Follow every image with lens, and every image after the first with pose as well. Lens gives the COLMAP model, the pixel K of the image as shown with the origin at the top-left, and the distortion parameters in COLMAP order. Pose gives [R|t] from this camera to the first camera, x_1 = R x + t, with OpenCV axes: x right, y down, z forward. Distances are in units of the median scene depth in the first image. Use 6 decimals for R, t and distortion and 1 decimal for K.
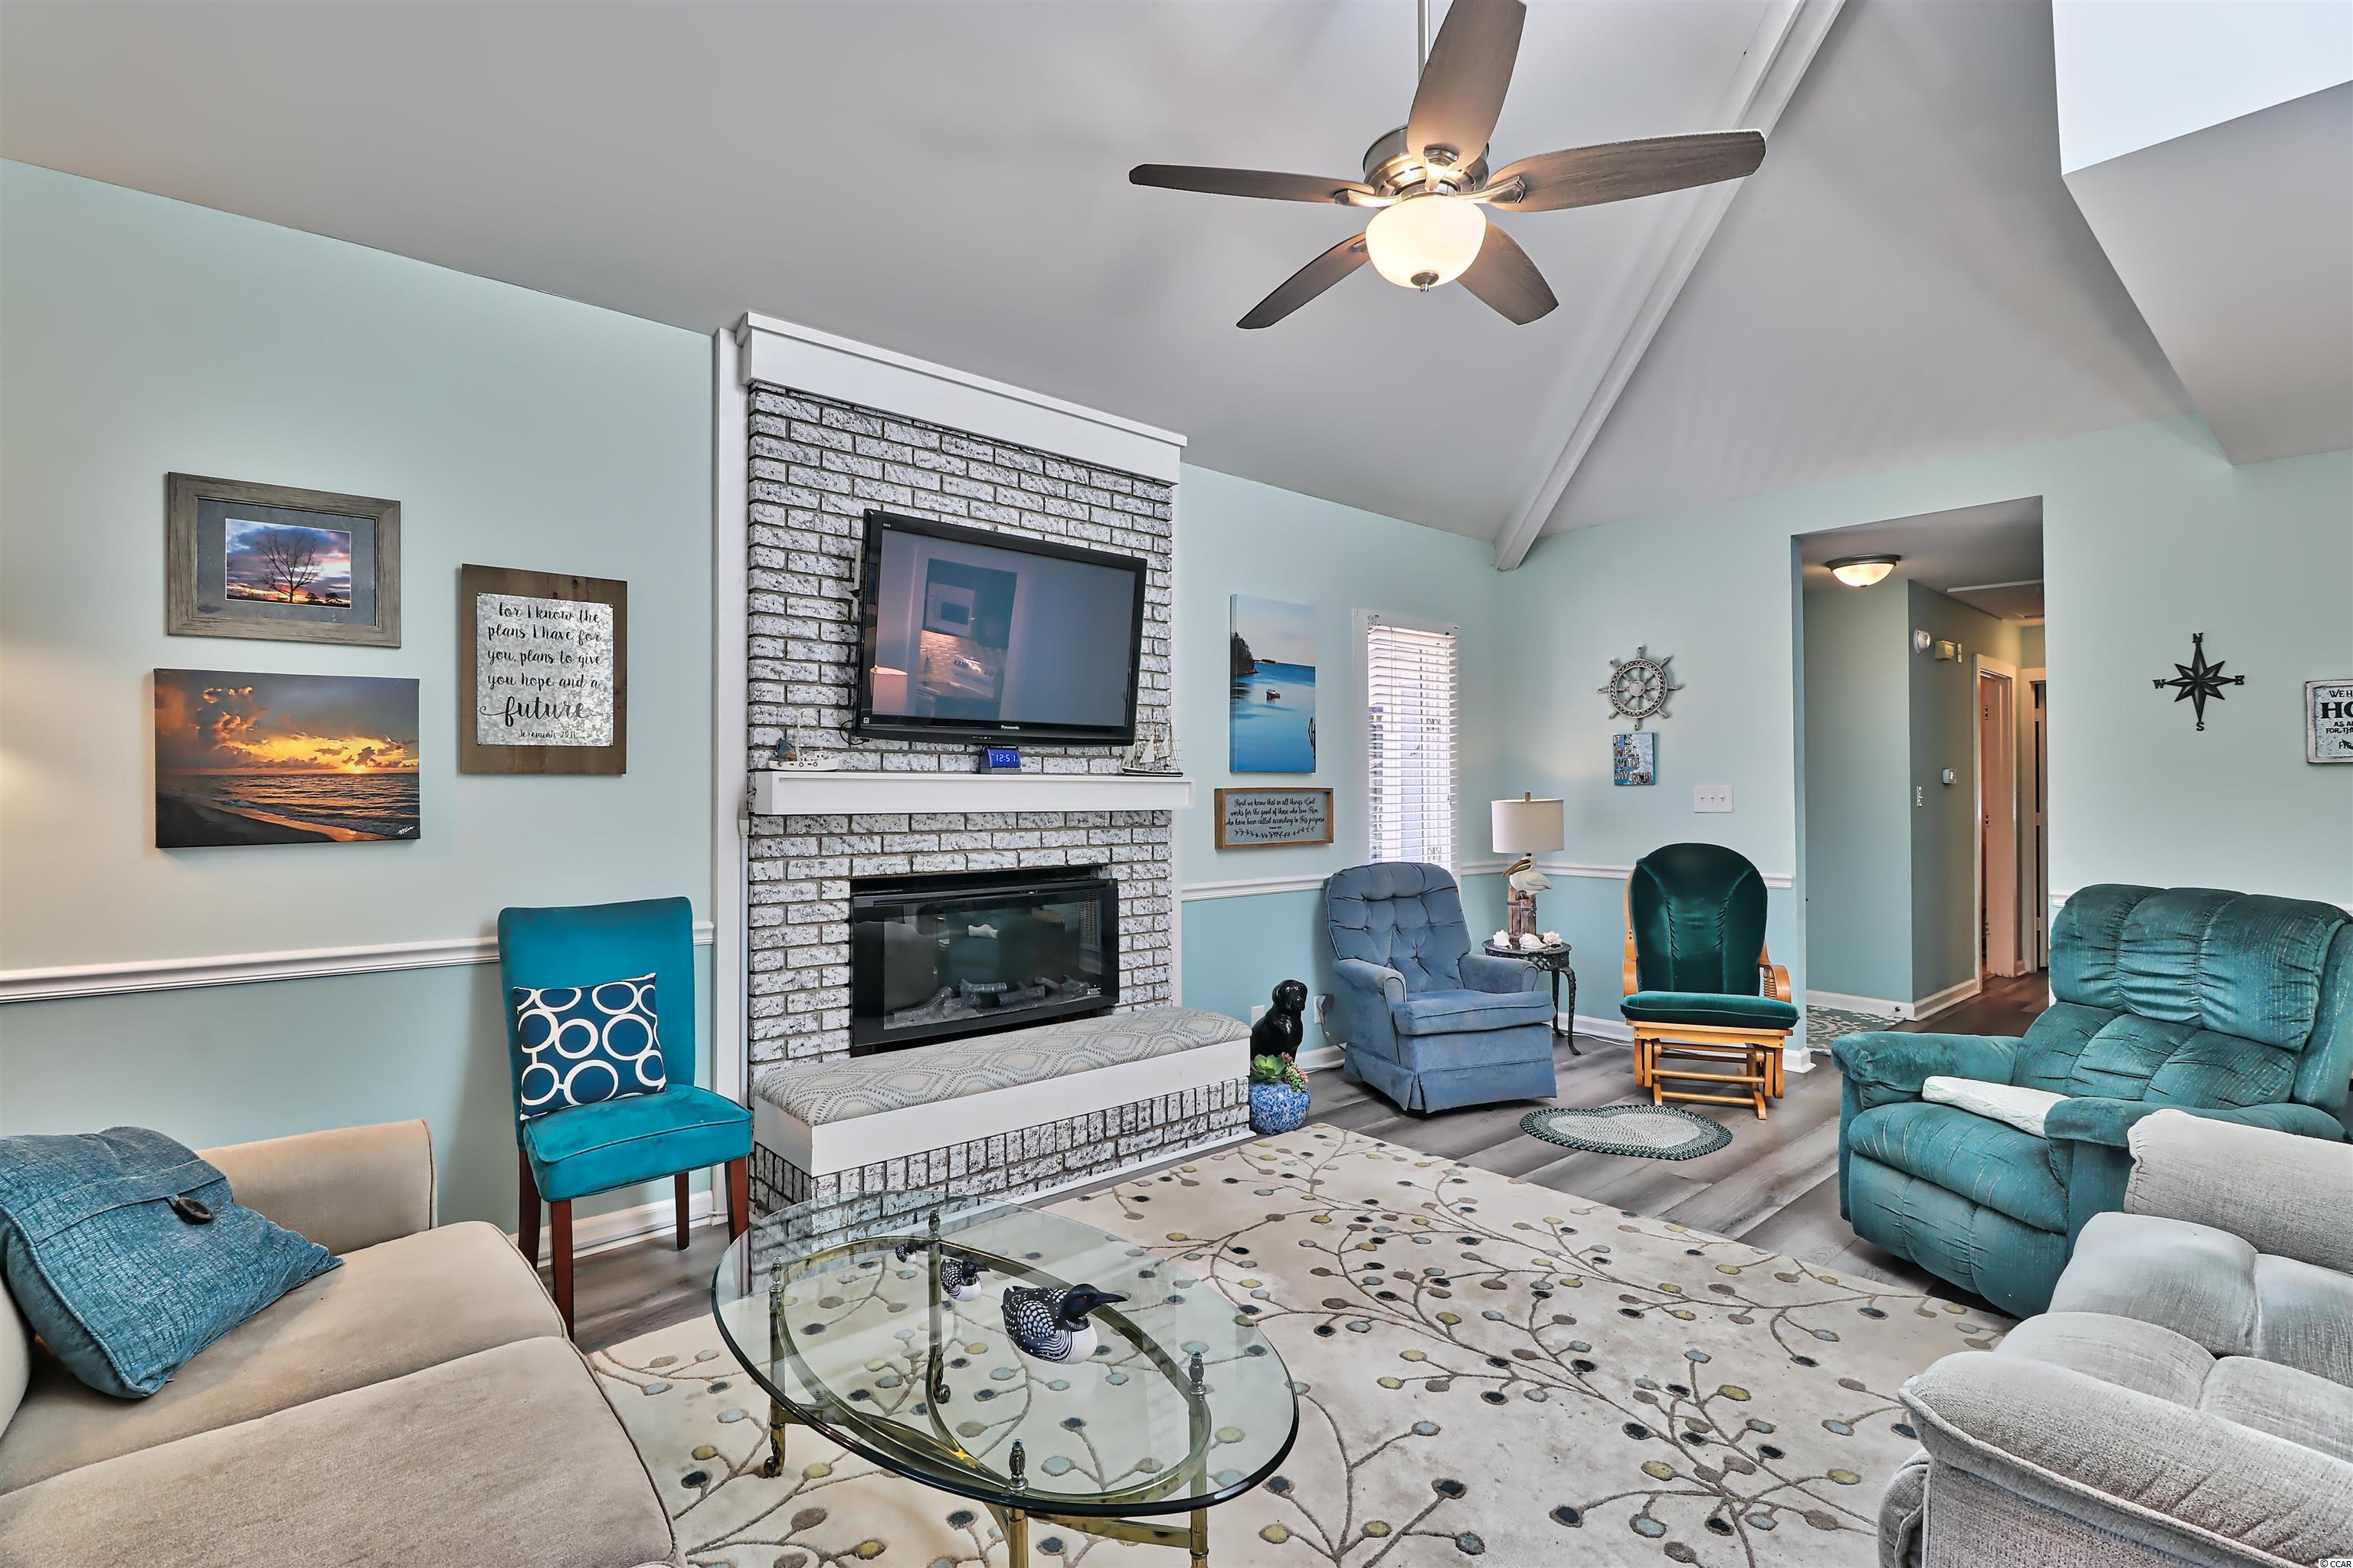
lens RADIAL K [[1087.5, 0, 1161.0], [0, 1087.5, 772.9], [0, 0, 1]] dist [0.001988, -0.015169]
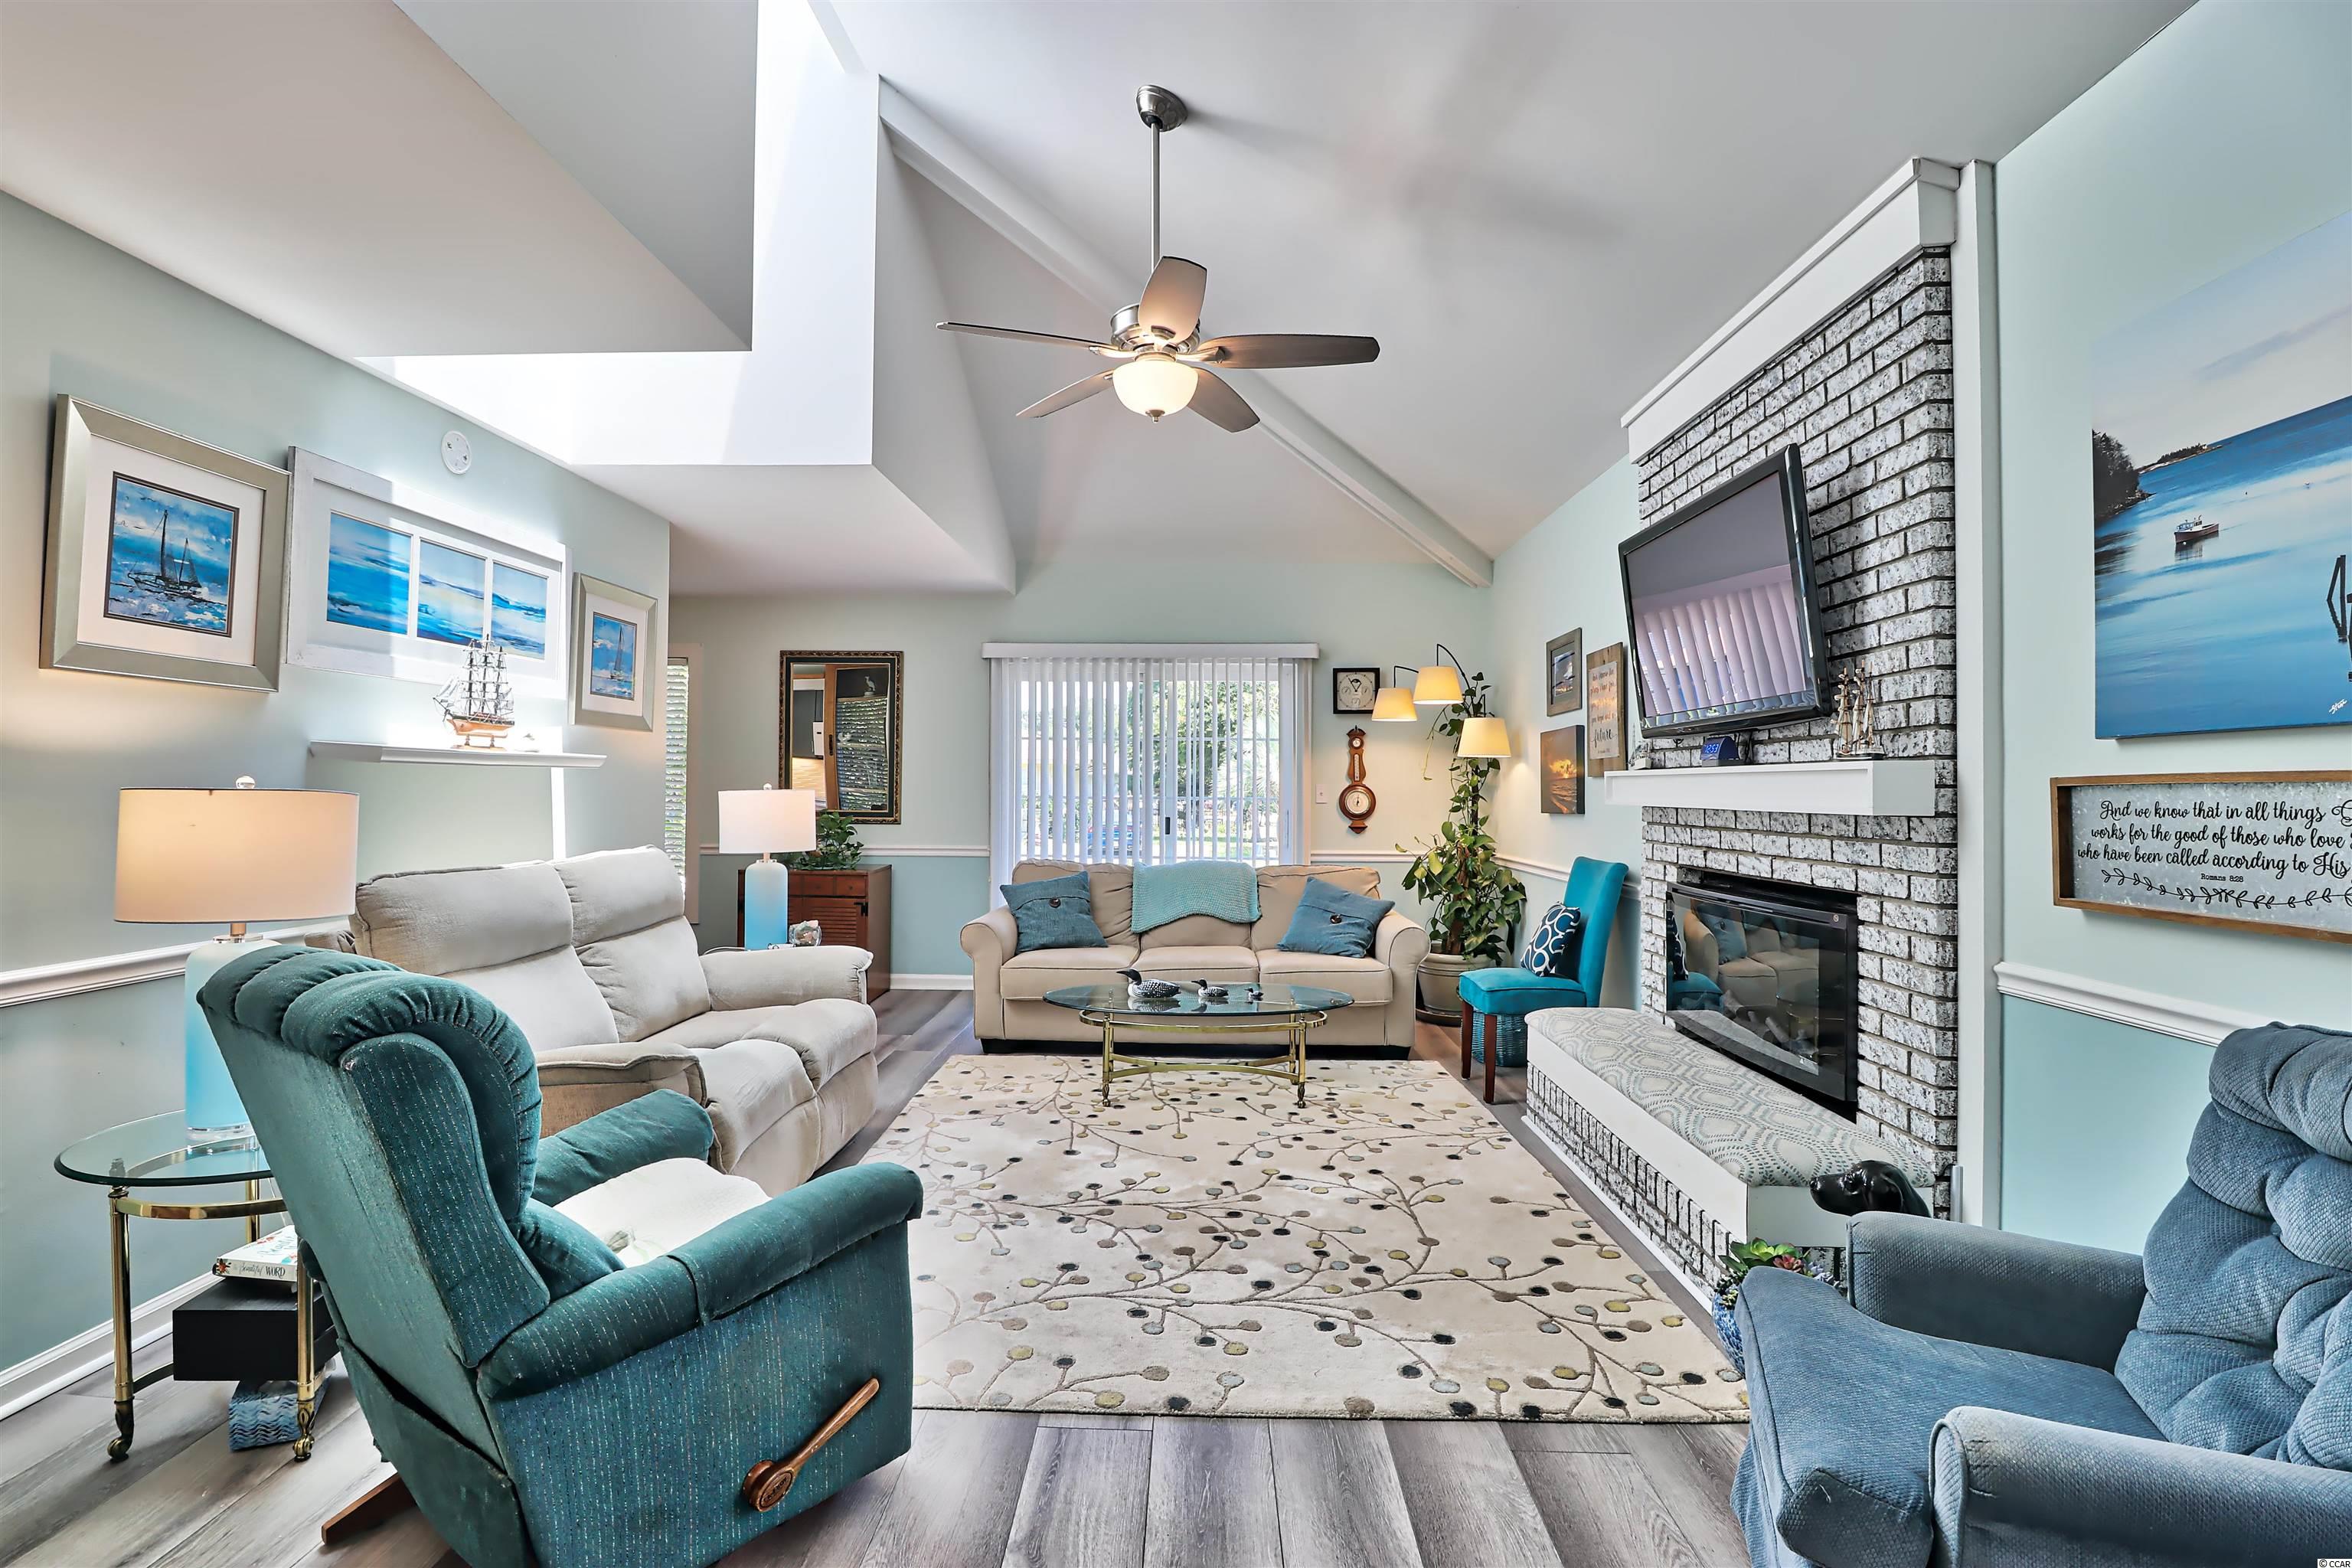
lens RADIAL K [[1087.0, 0, 1160.5], [0, 1087.0, 772.9], [0, 0, 1]] dist [0.001988, -0.015169]
pose [[-0.682702, -0.012261, -0.730594, 0.885190], [0.011619, 0.999551, -0.027633, 0.027673], [0.730605, -0.027354, -0.682252, 1.380010]]
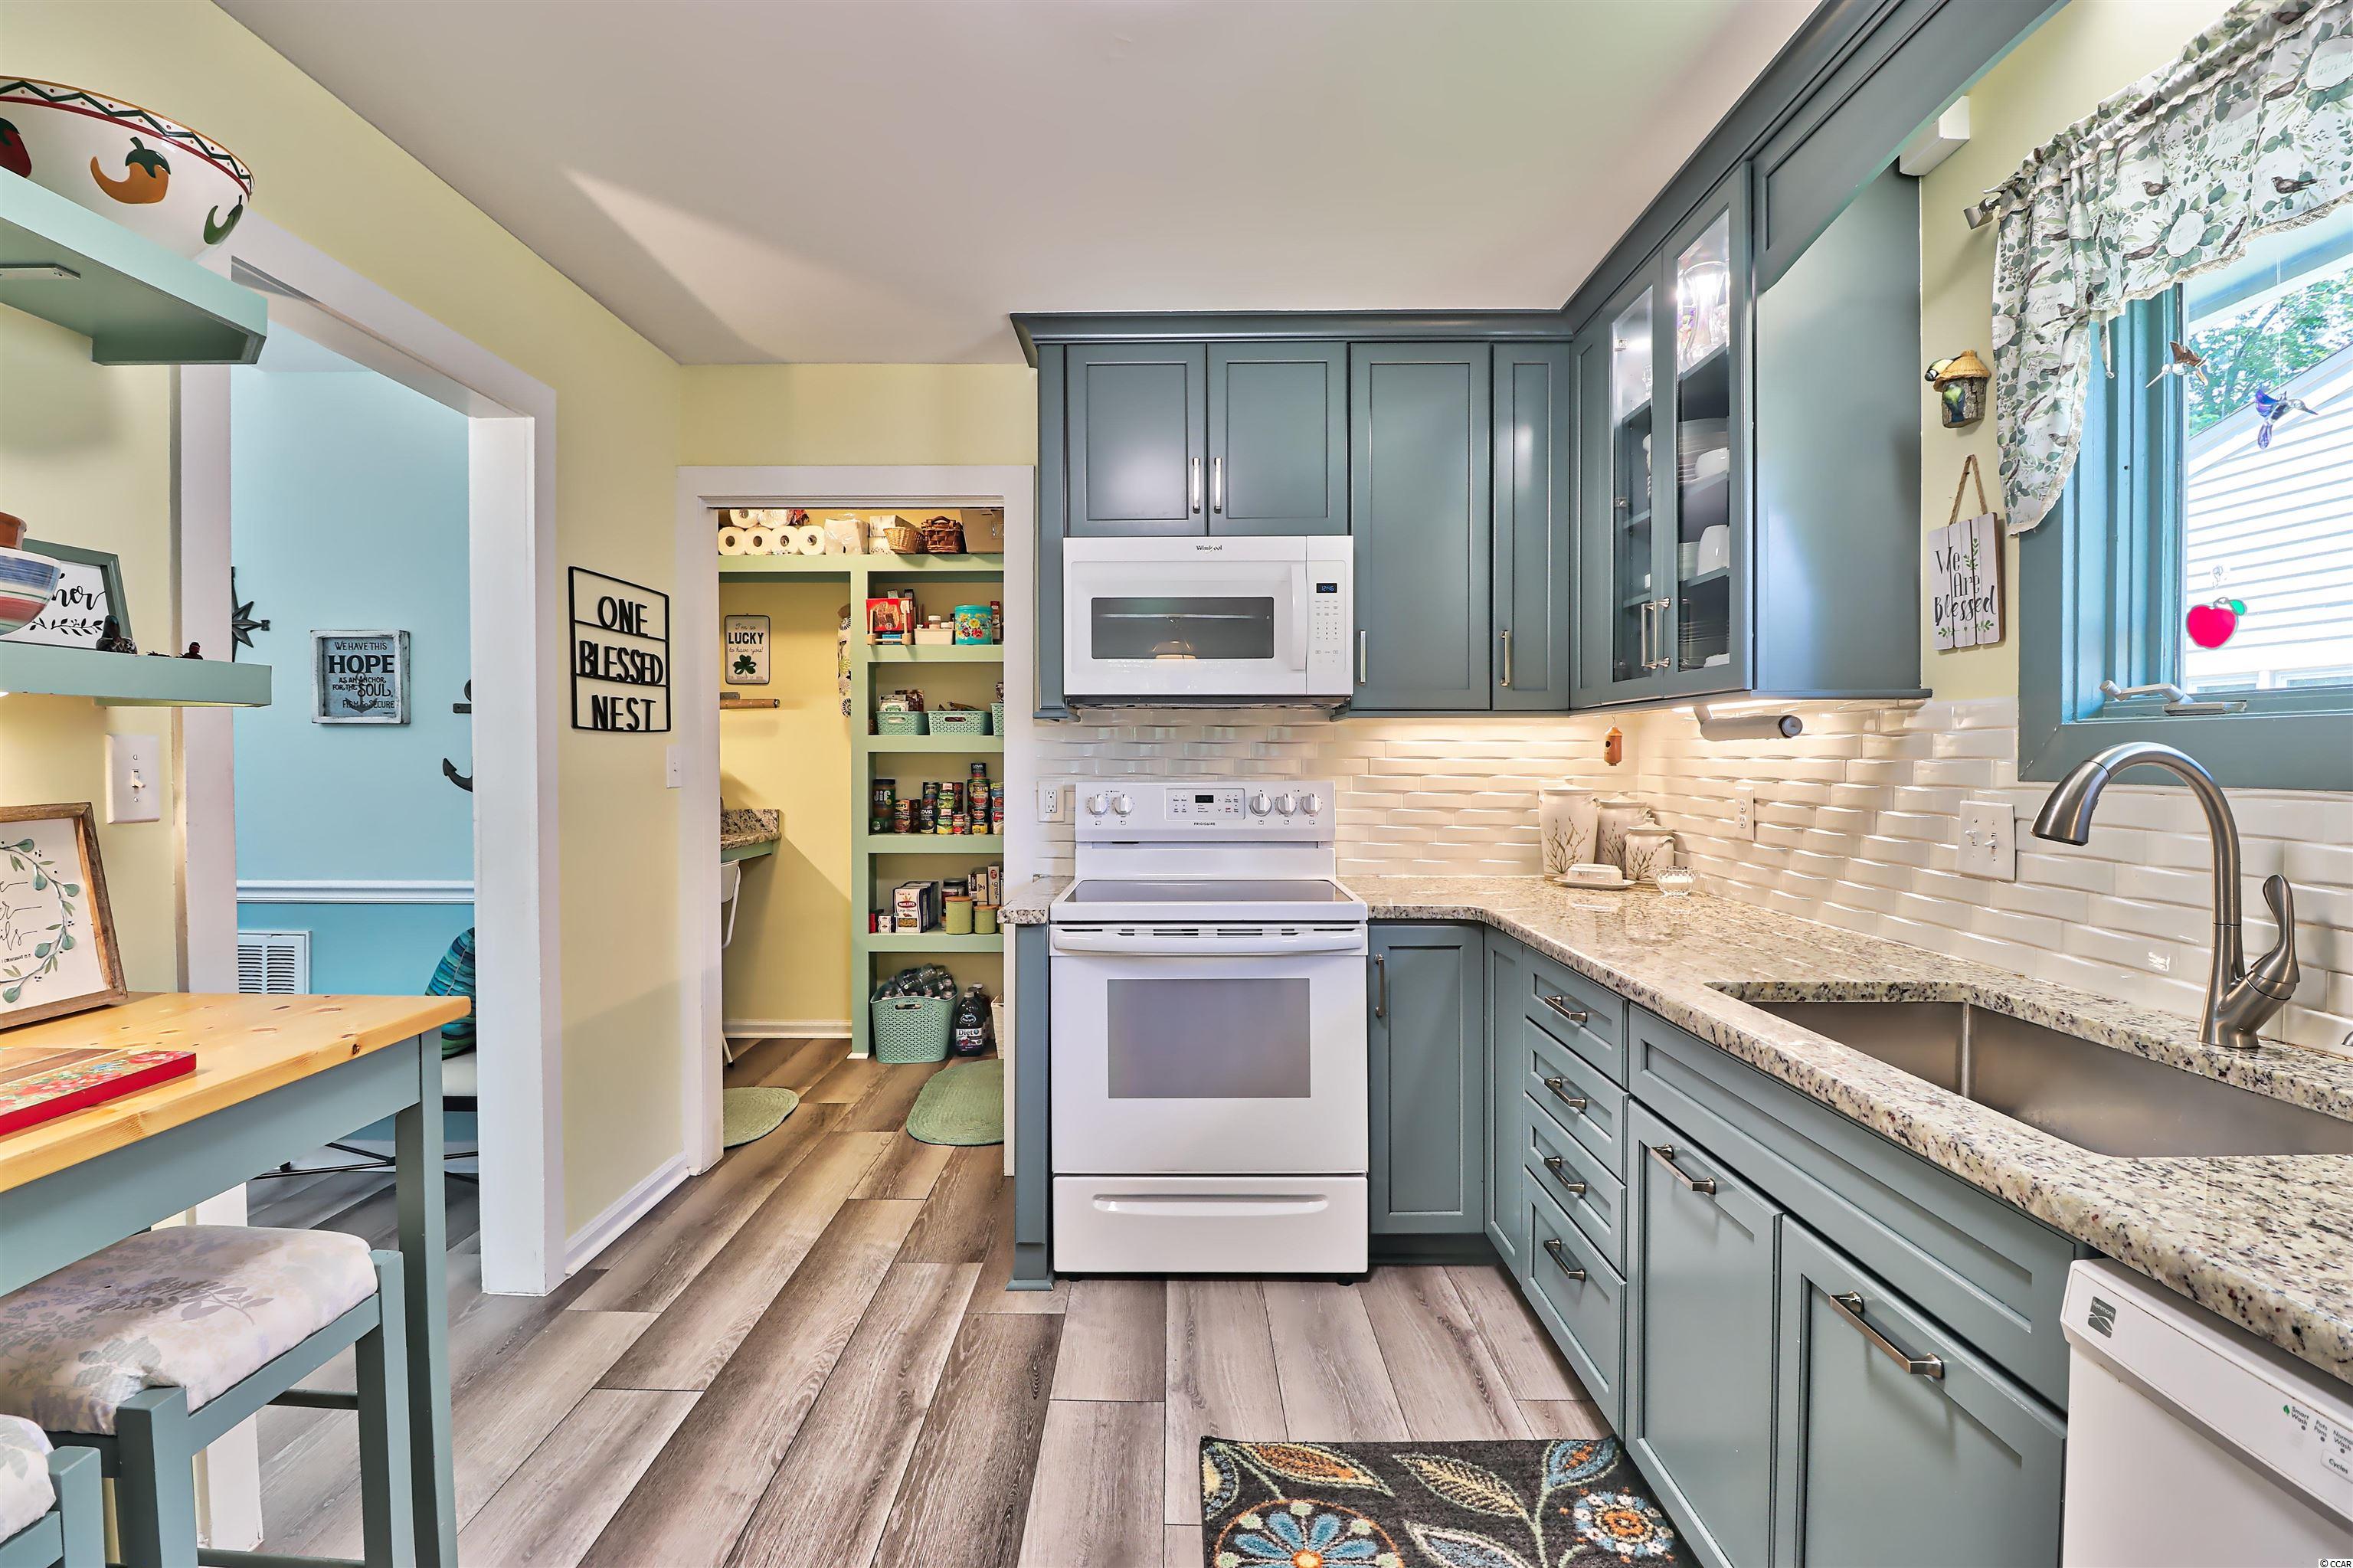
lens RADIAL K [[1087.5, 0, 1161.0], [0, 1087.5, 772.9], [0, 0, 1]] dist [0.001988, -0.015169]
pose [[0.660423, -0.011714, 0.750802, 0.918675], [-0.014320, 0.999500, 0.028191, -0.003695], [-0.750757, -0.029369, 0.659926, -0.118833]]
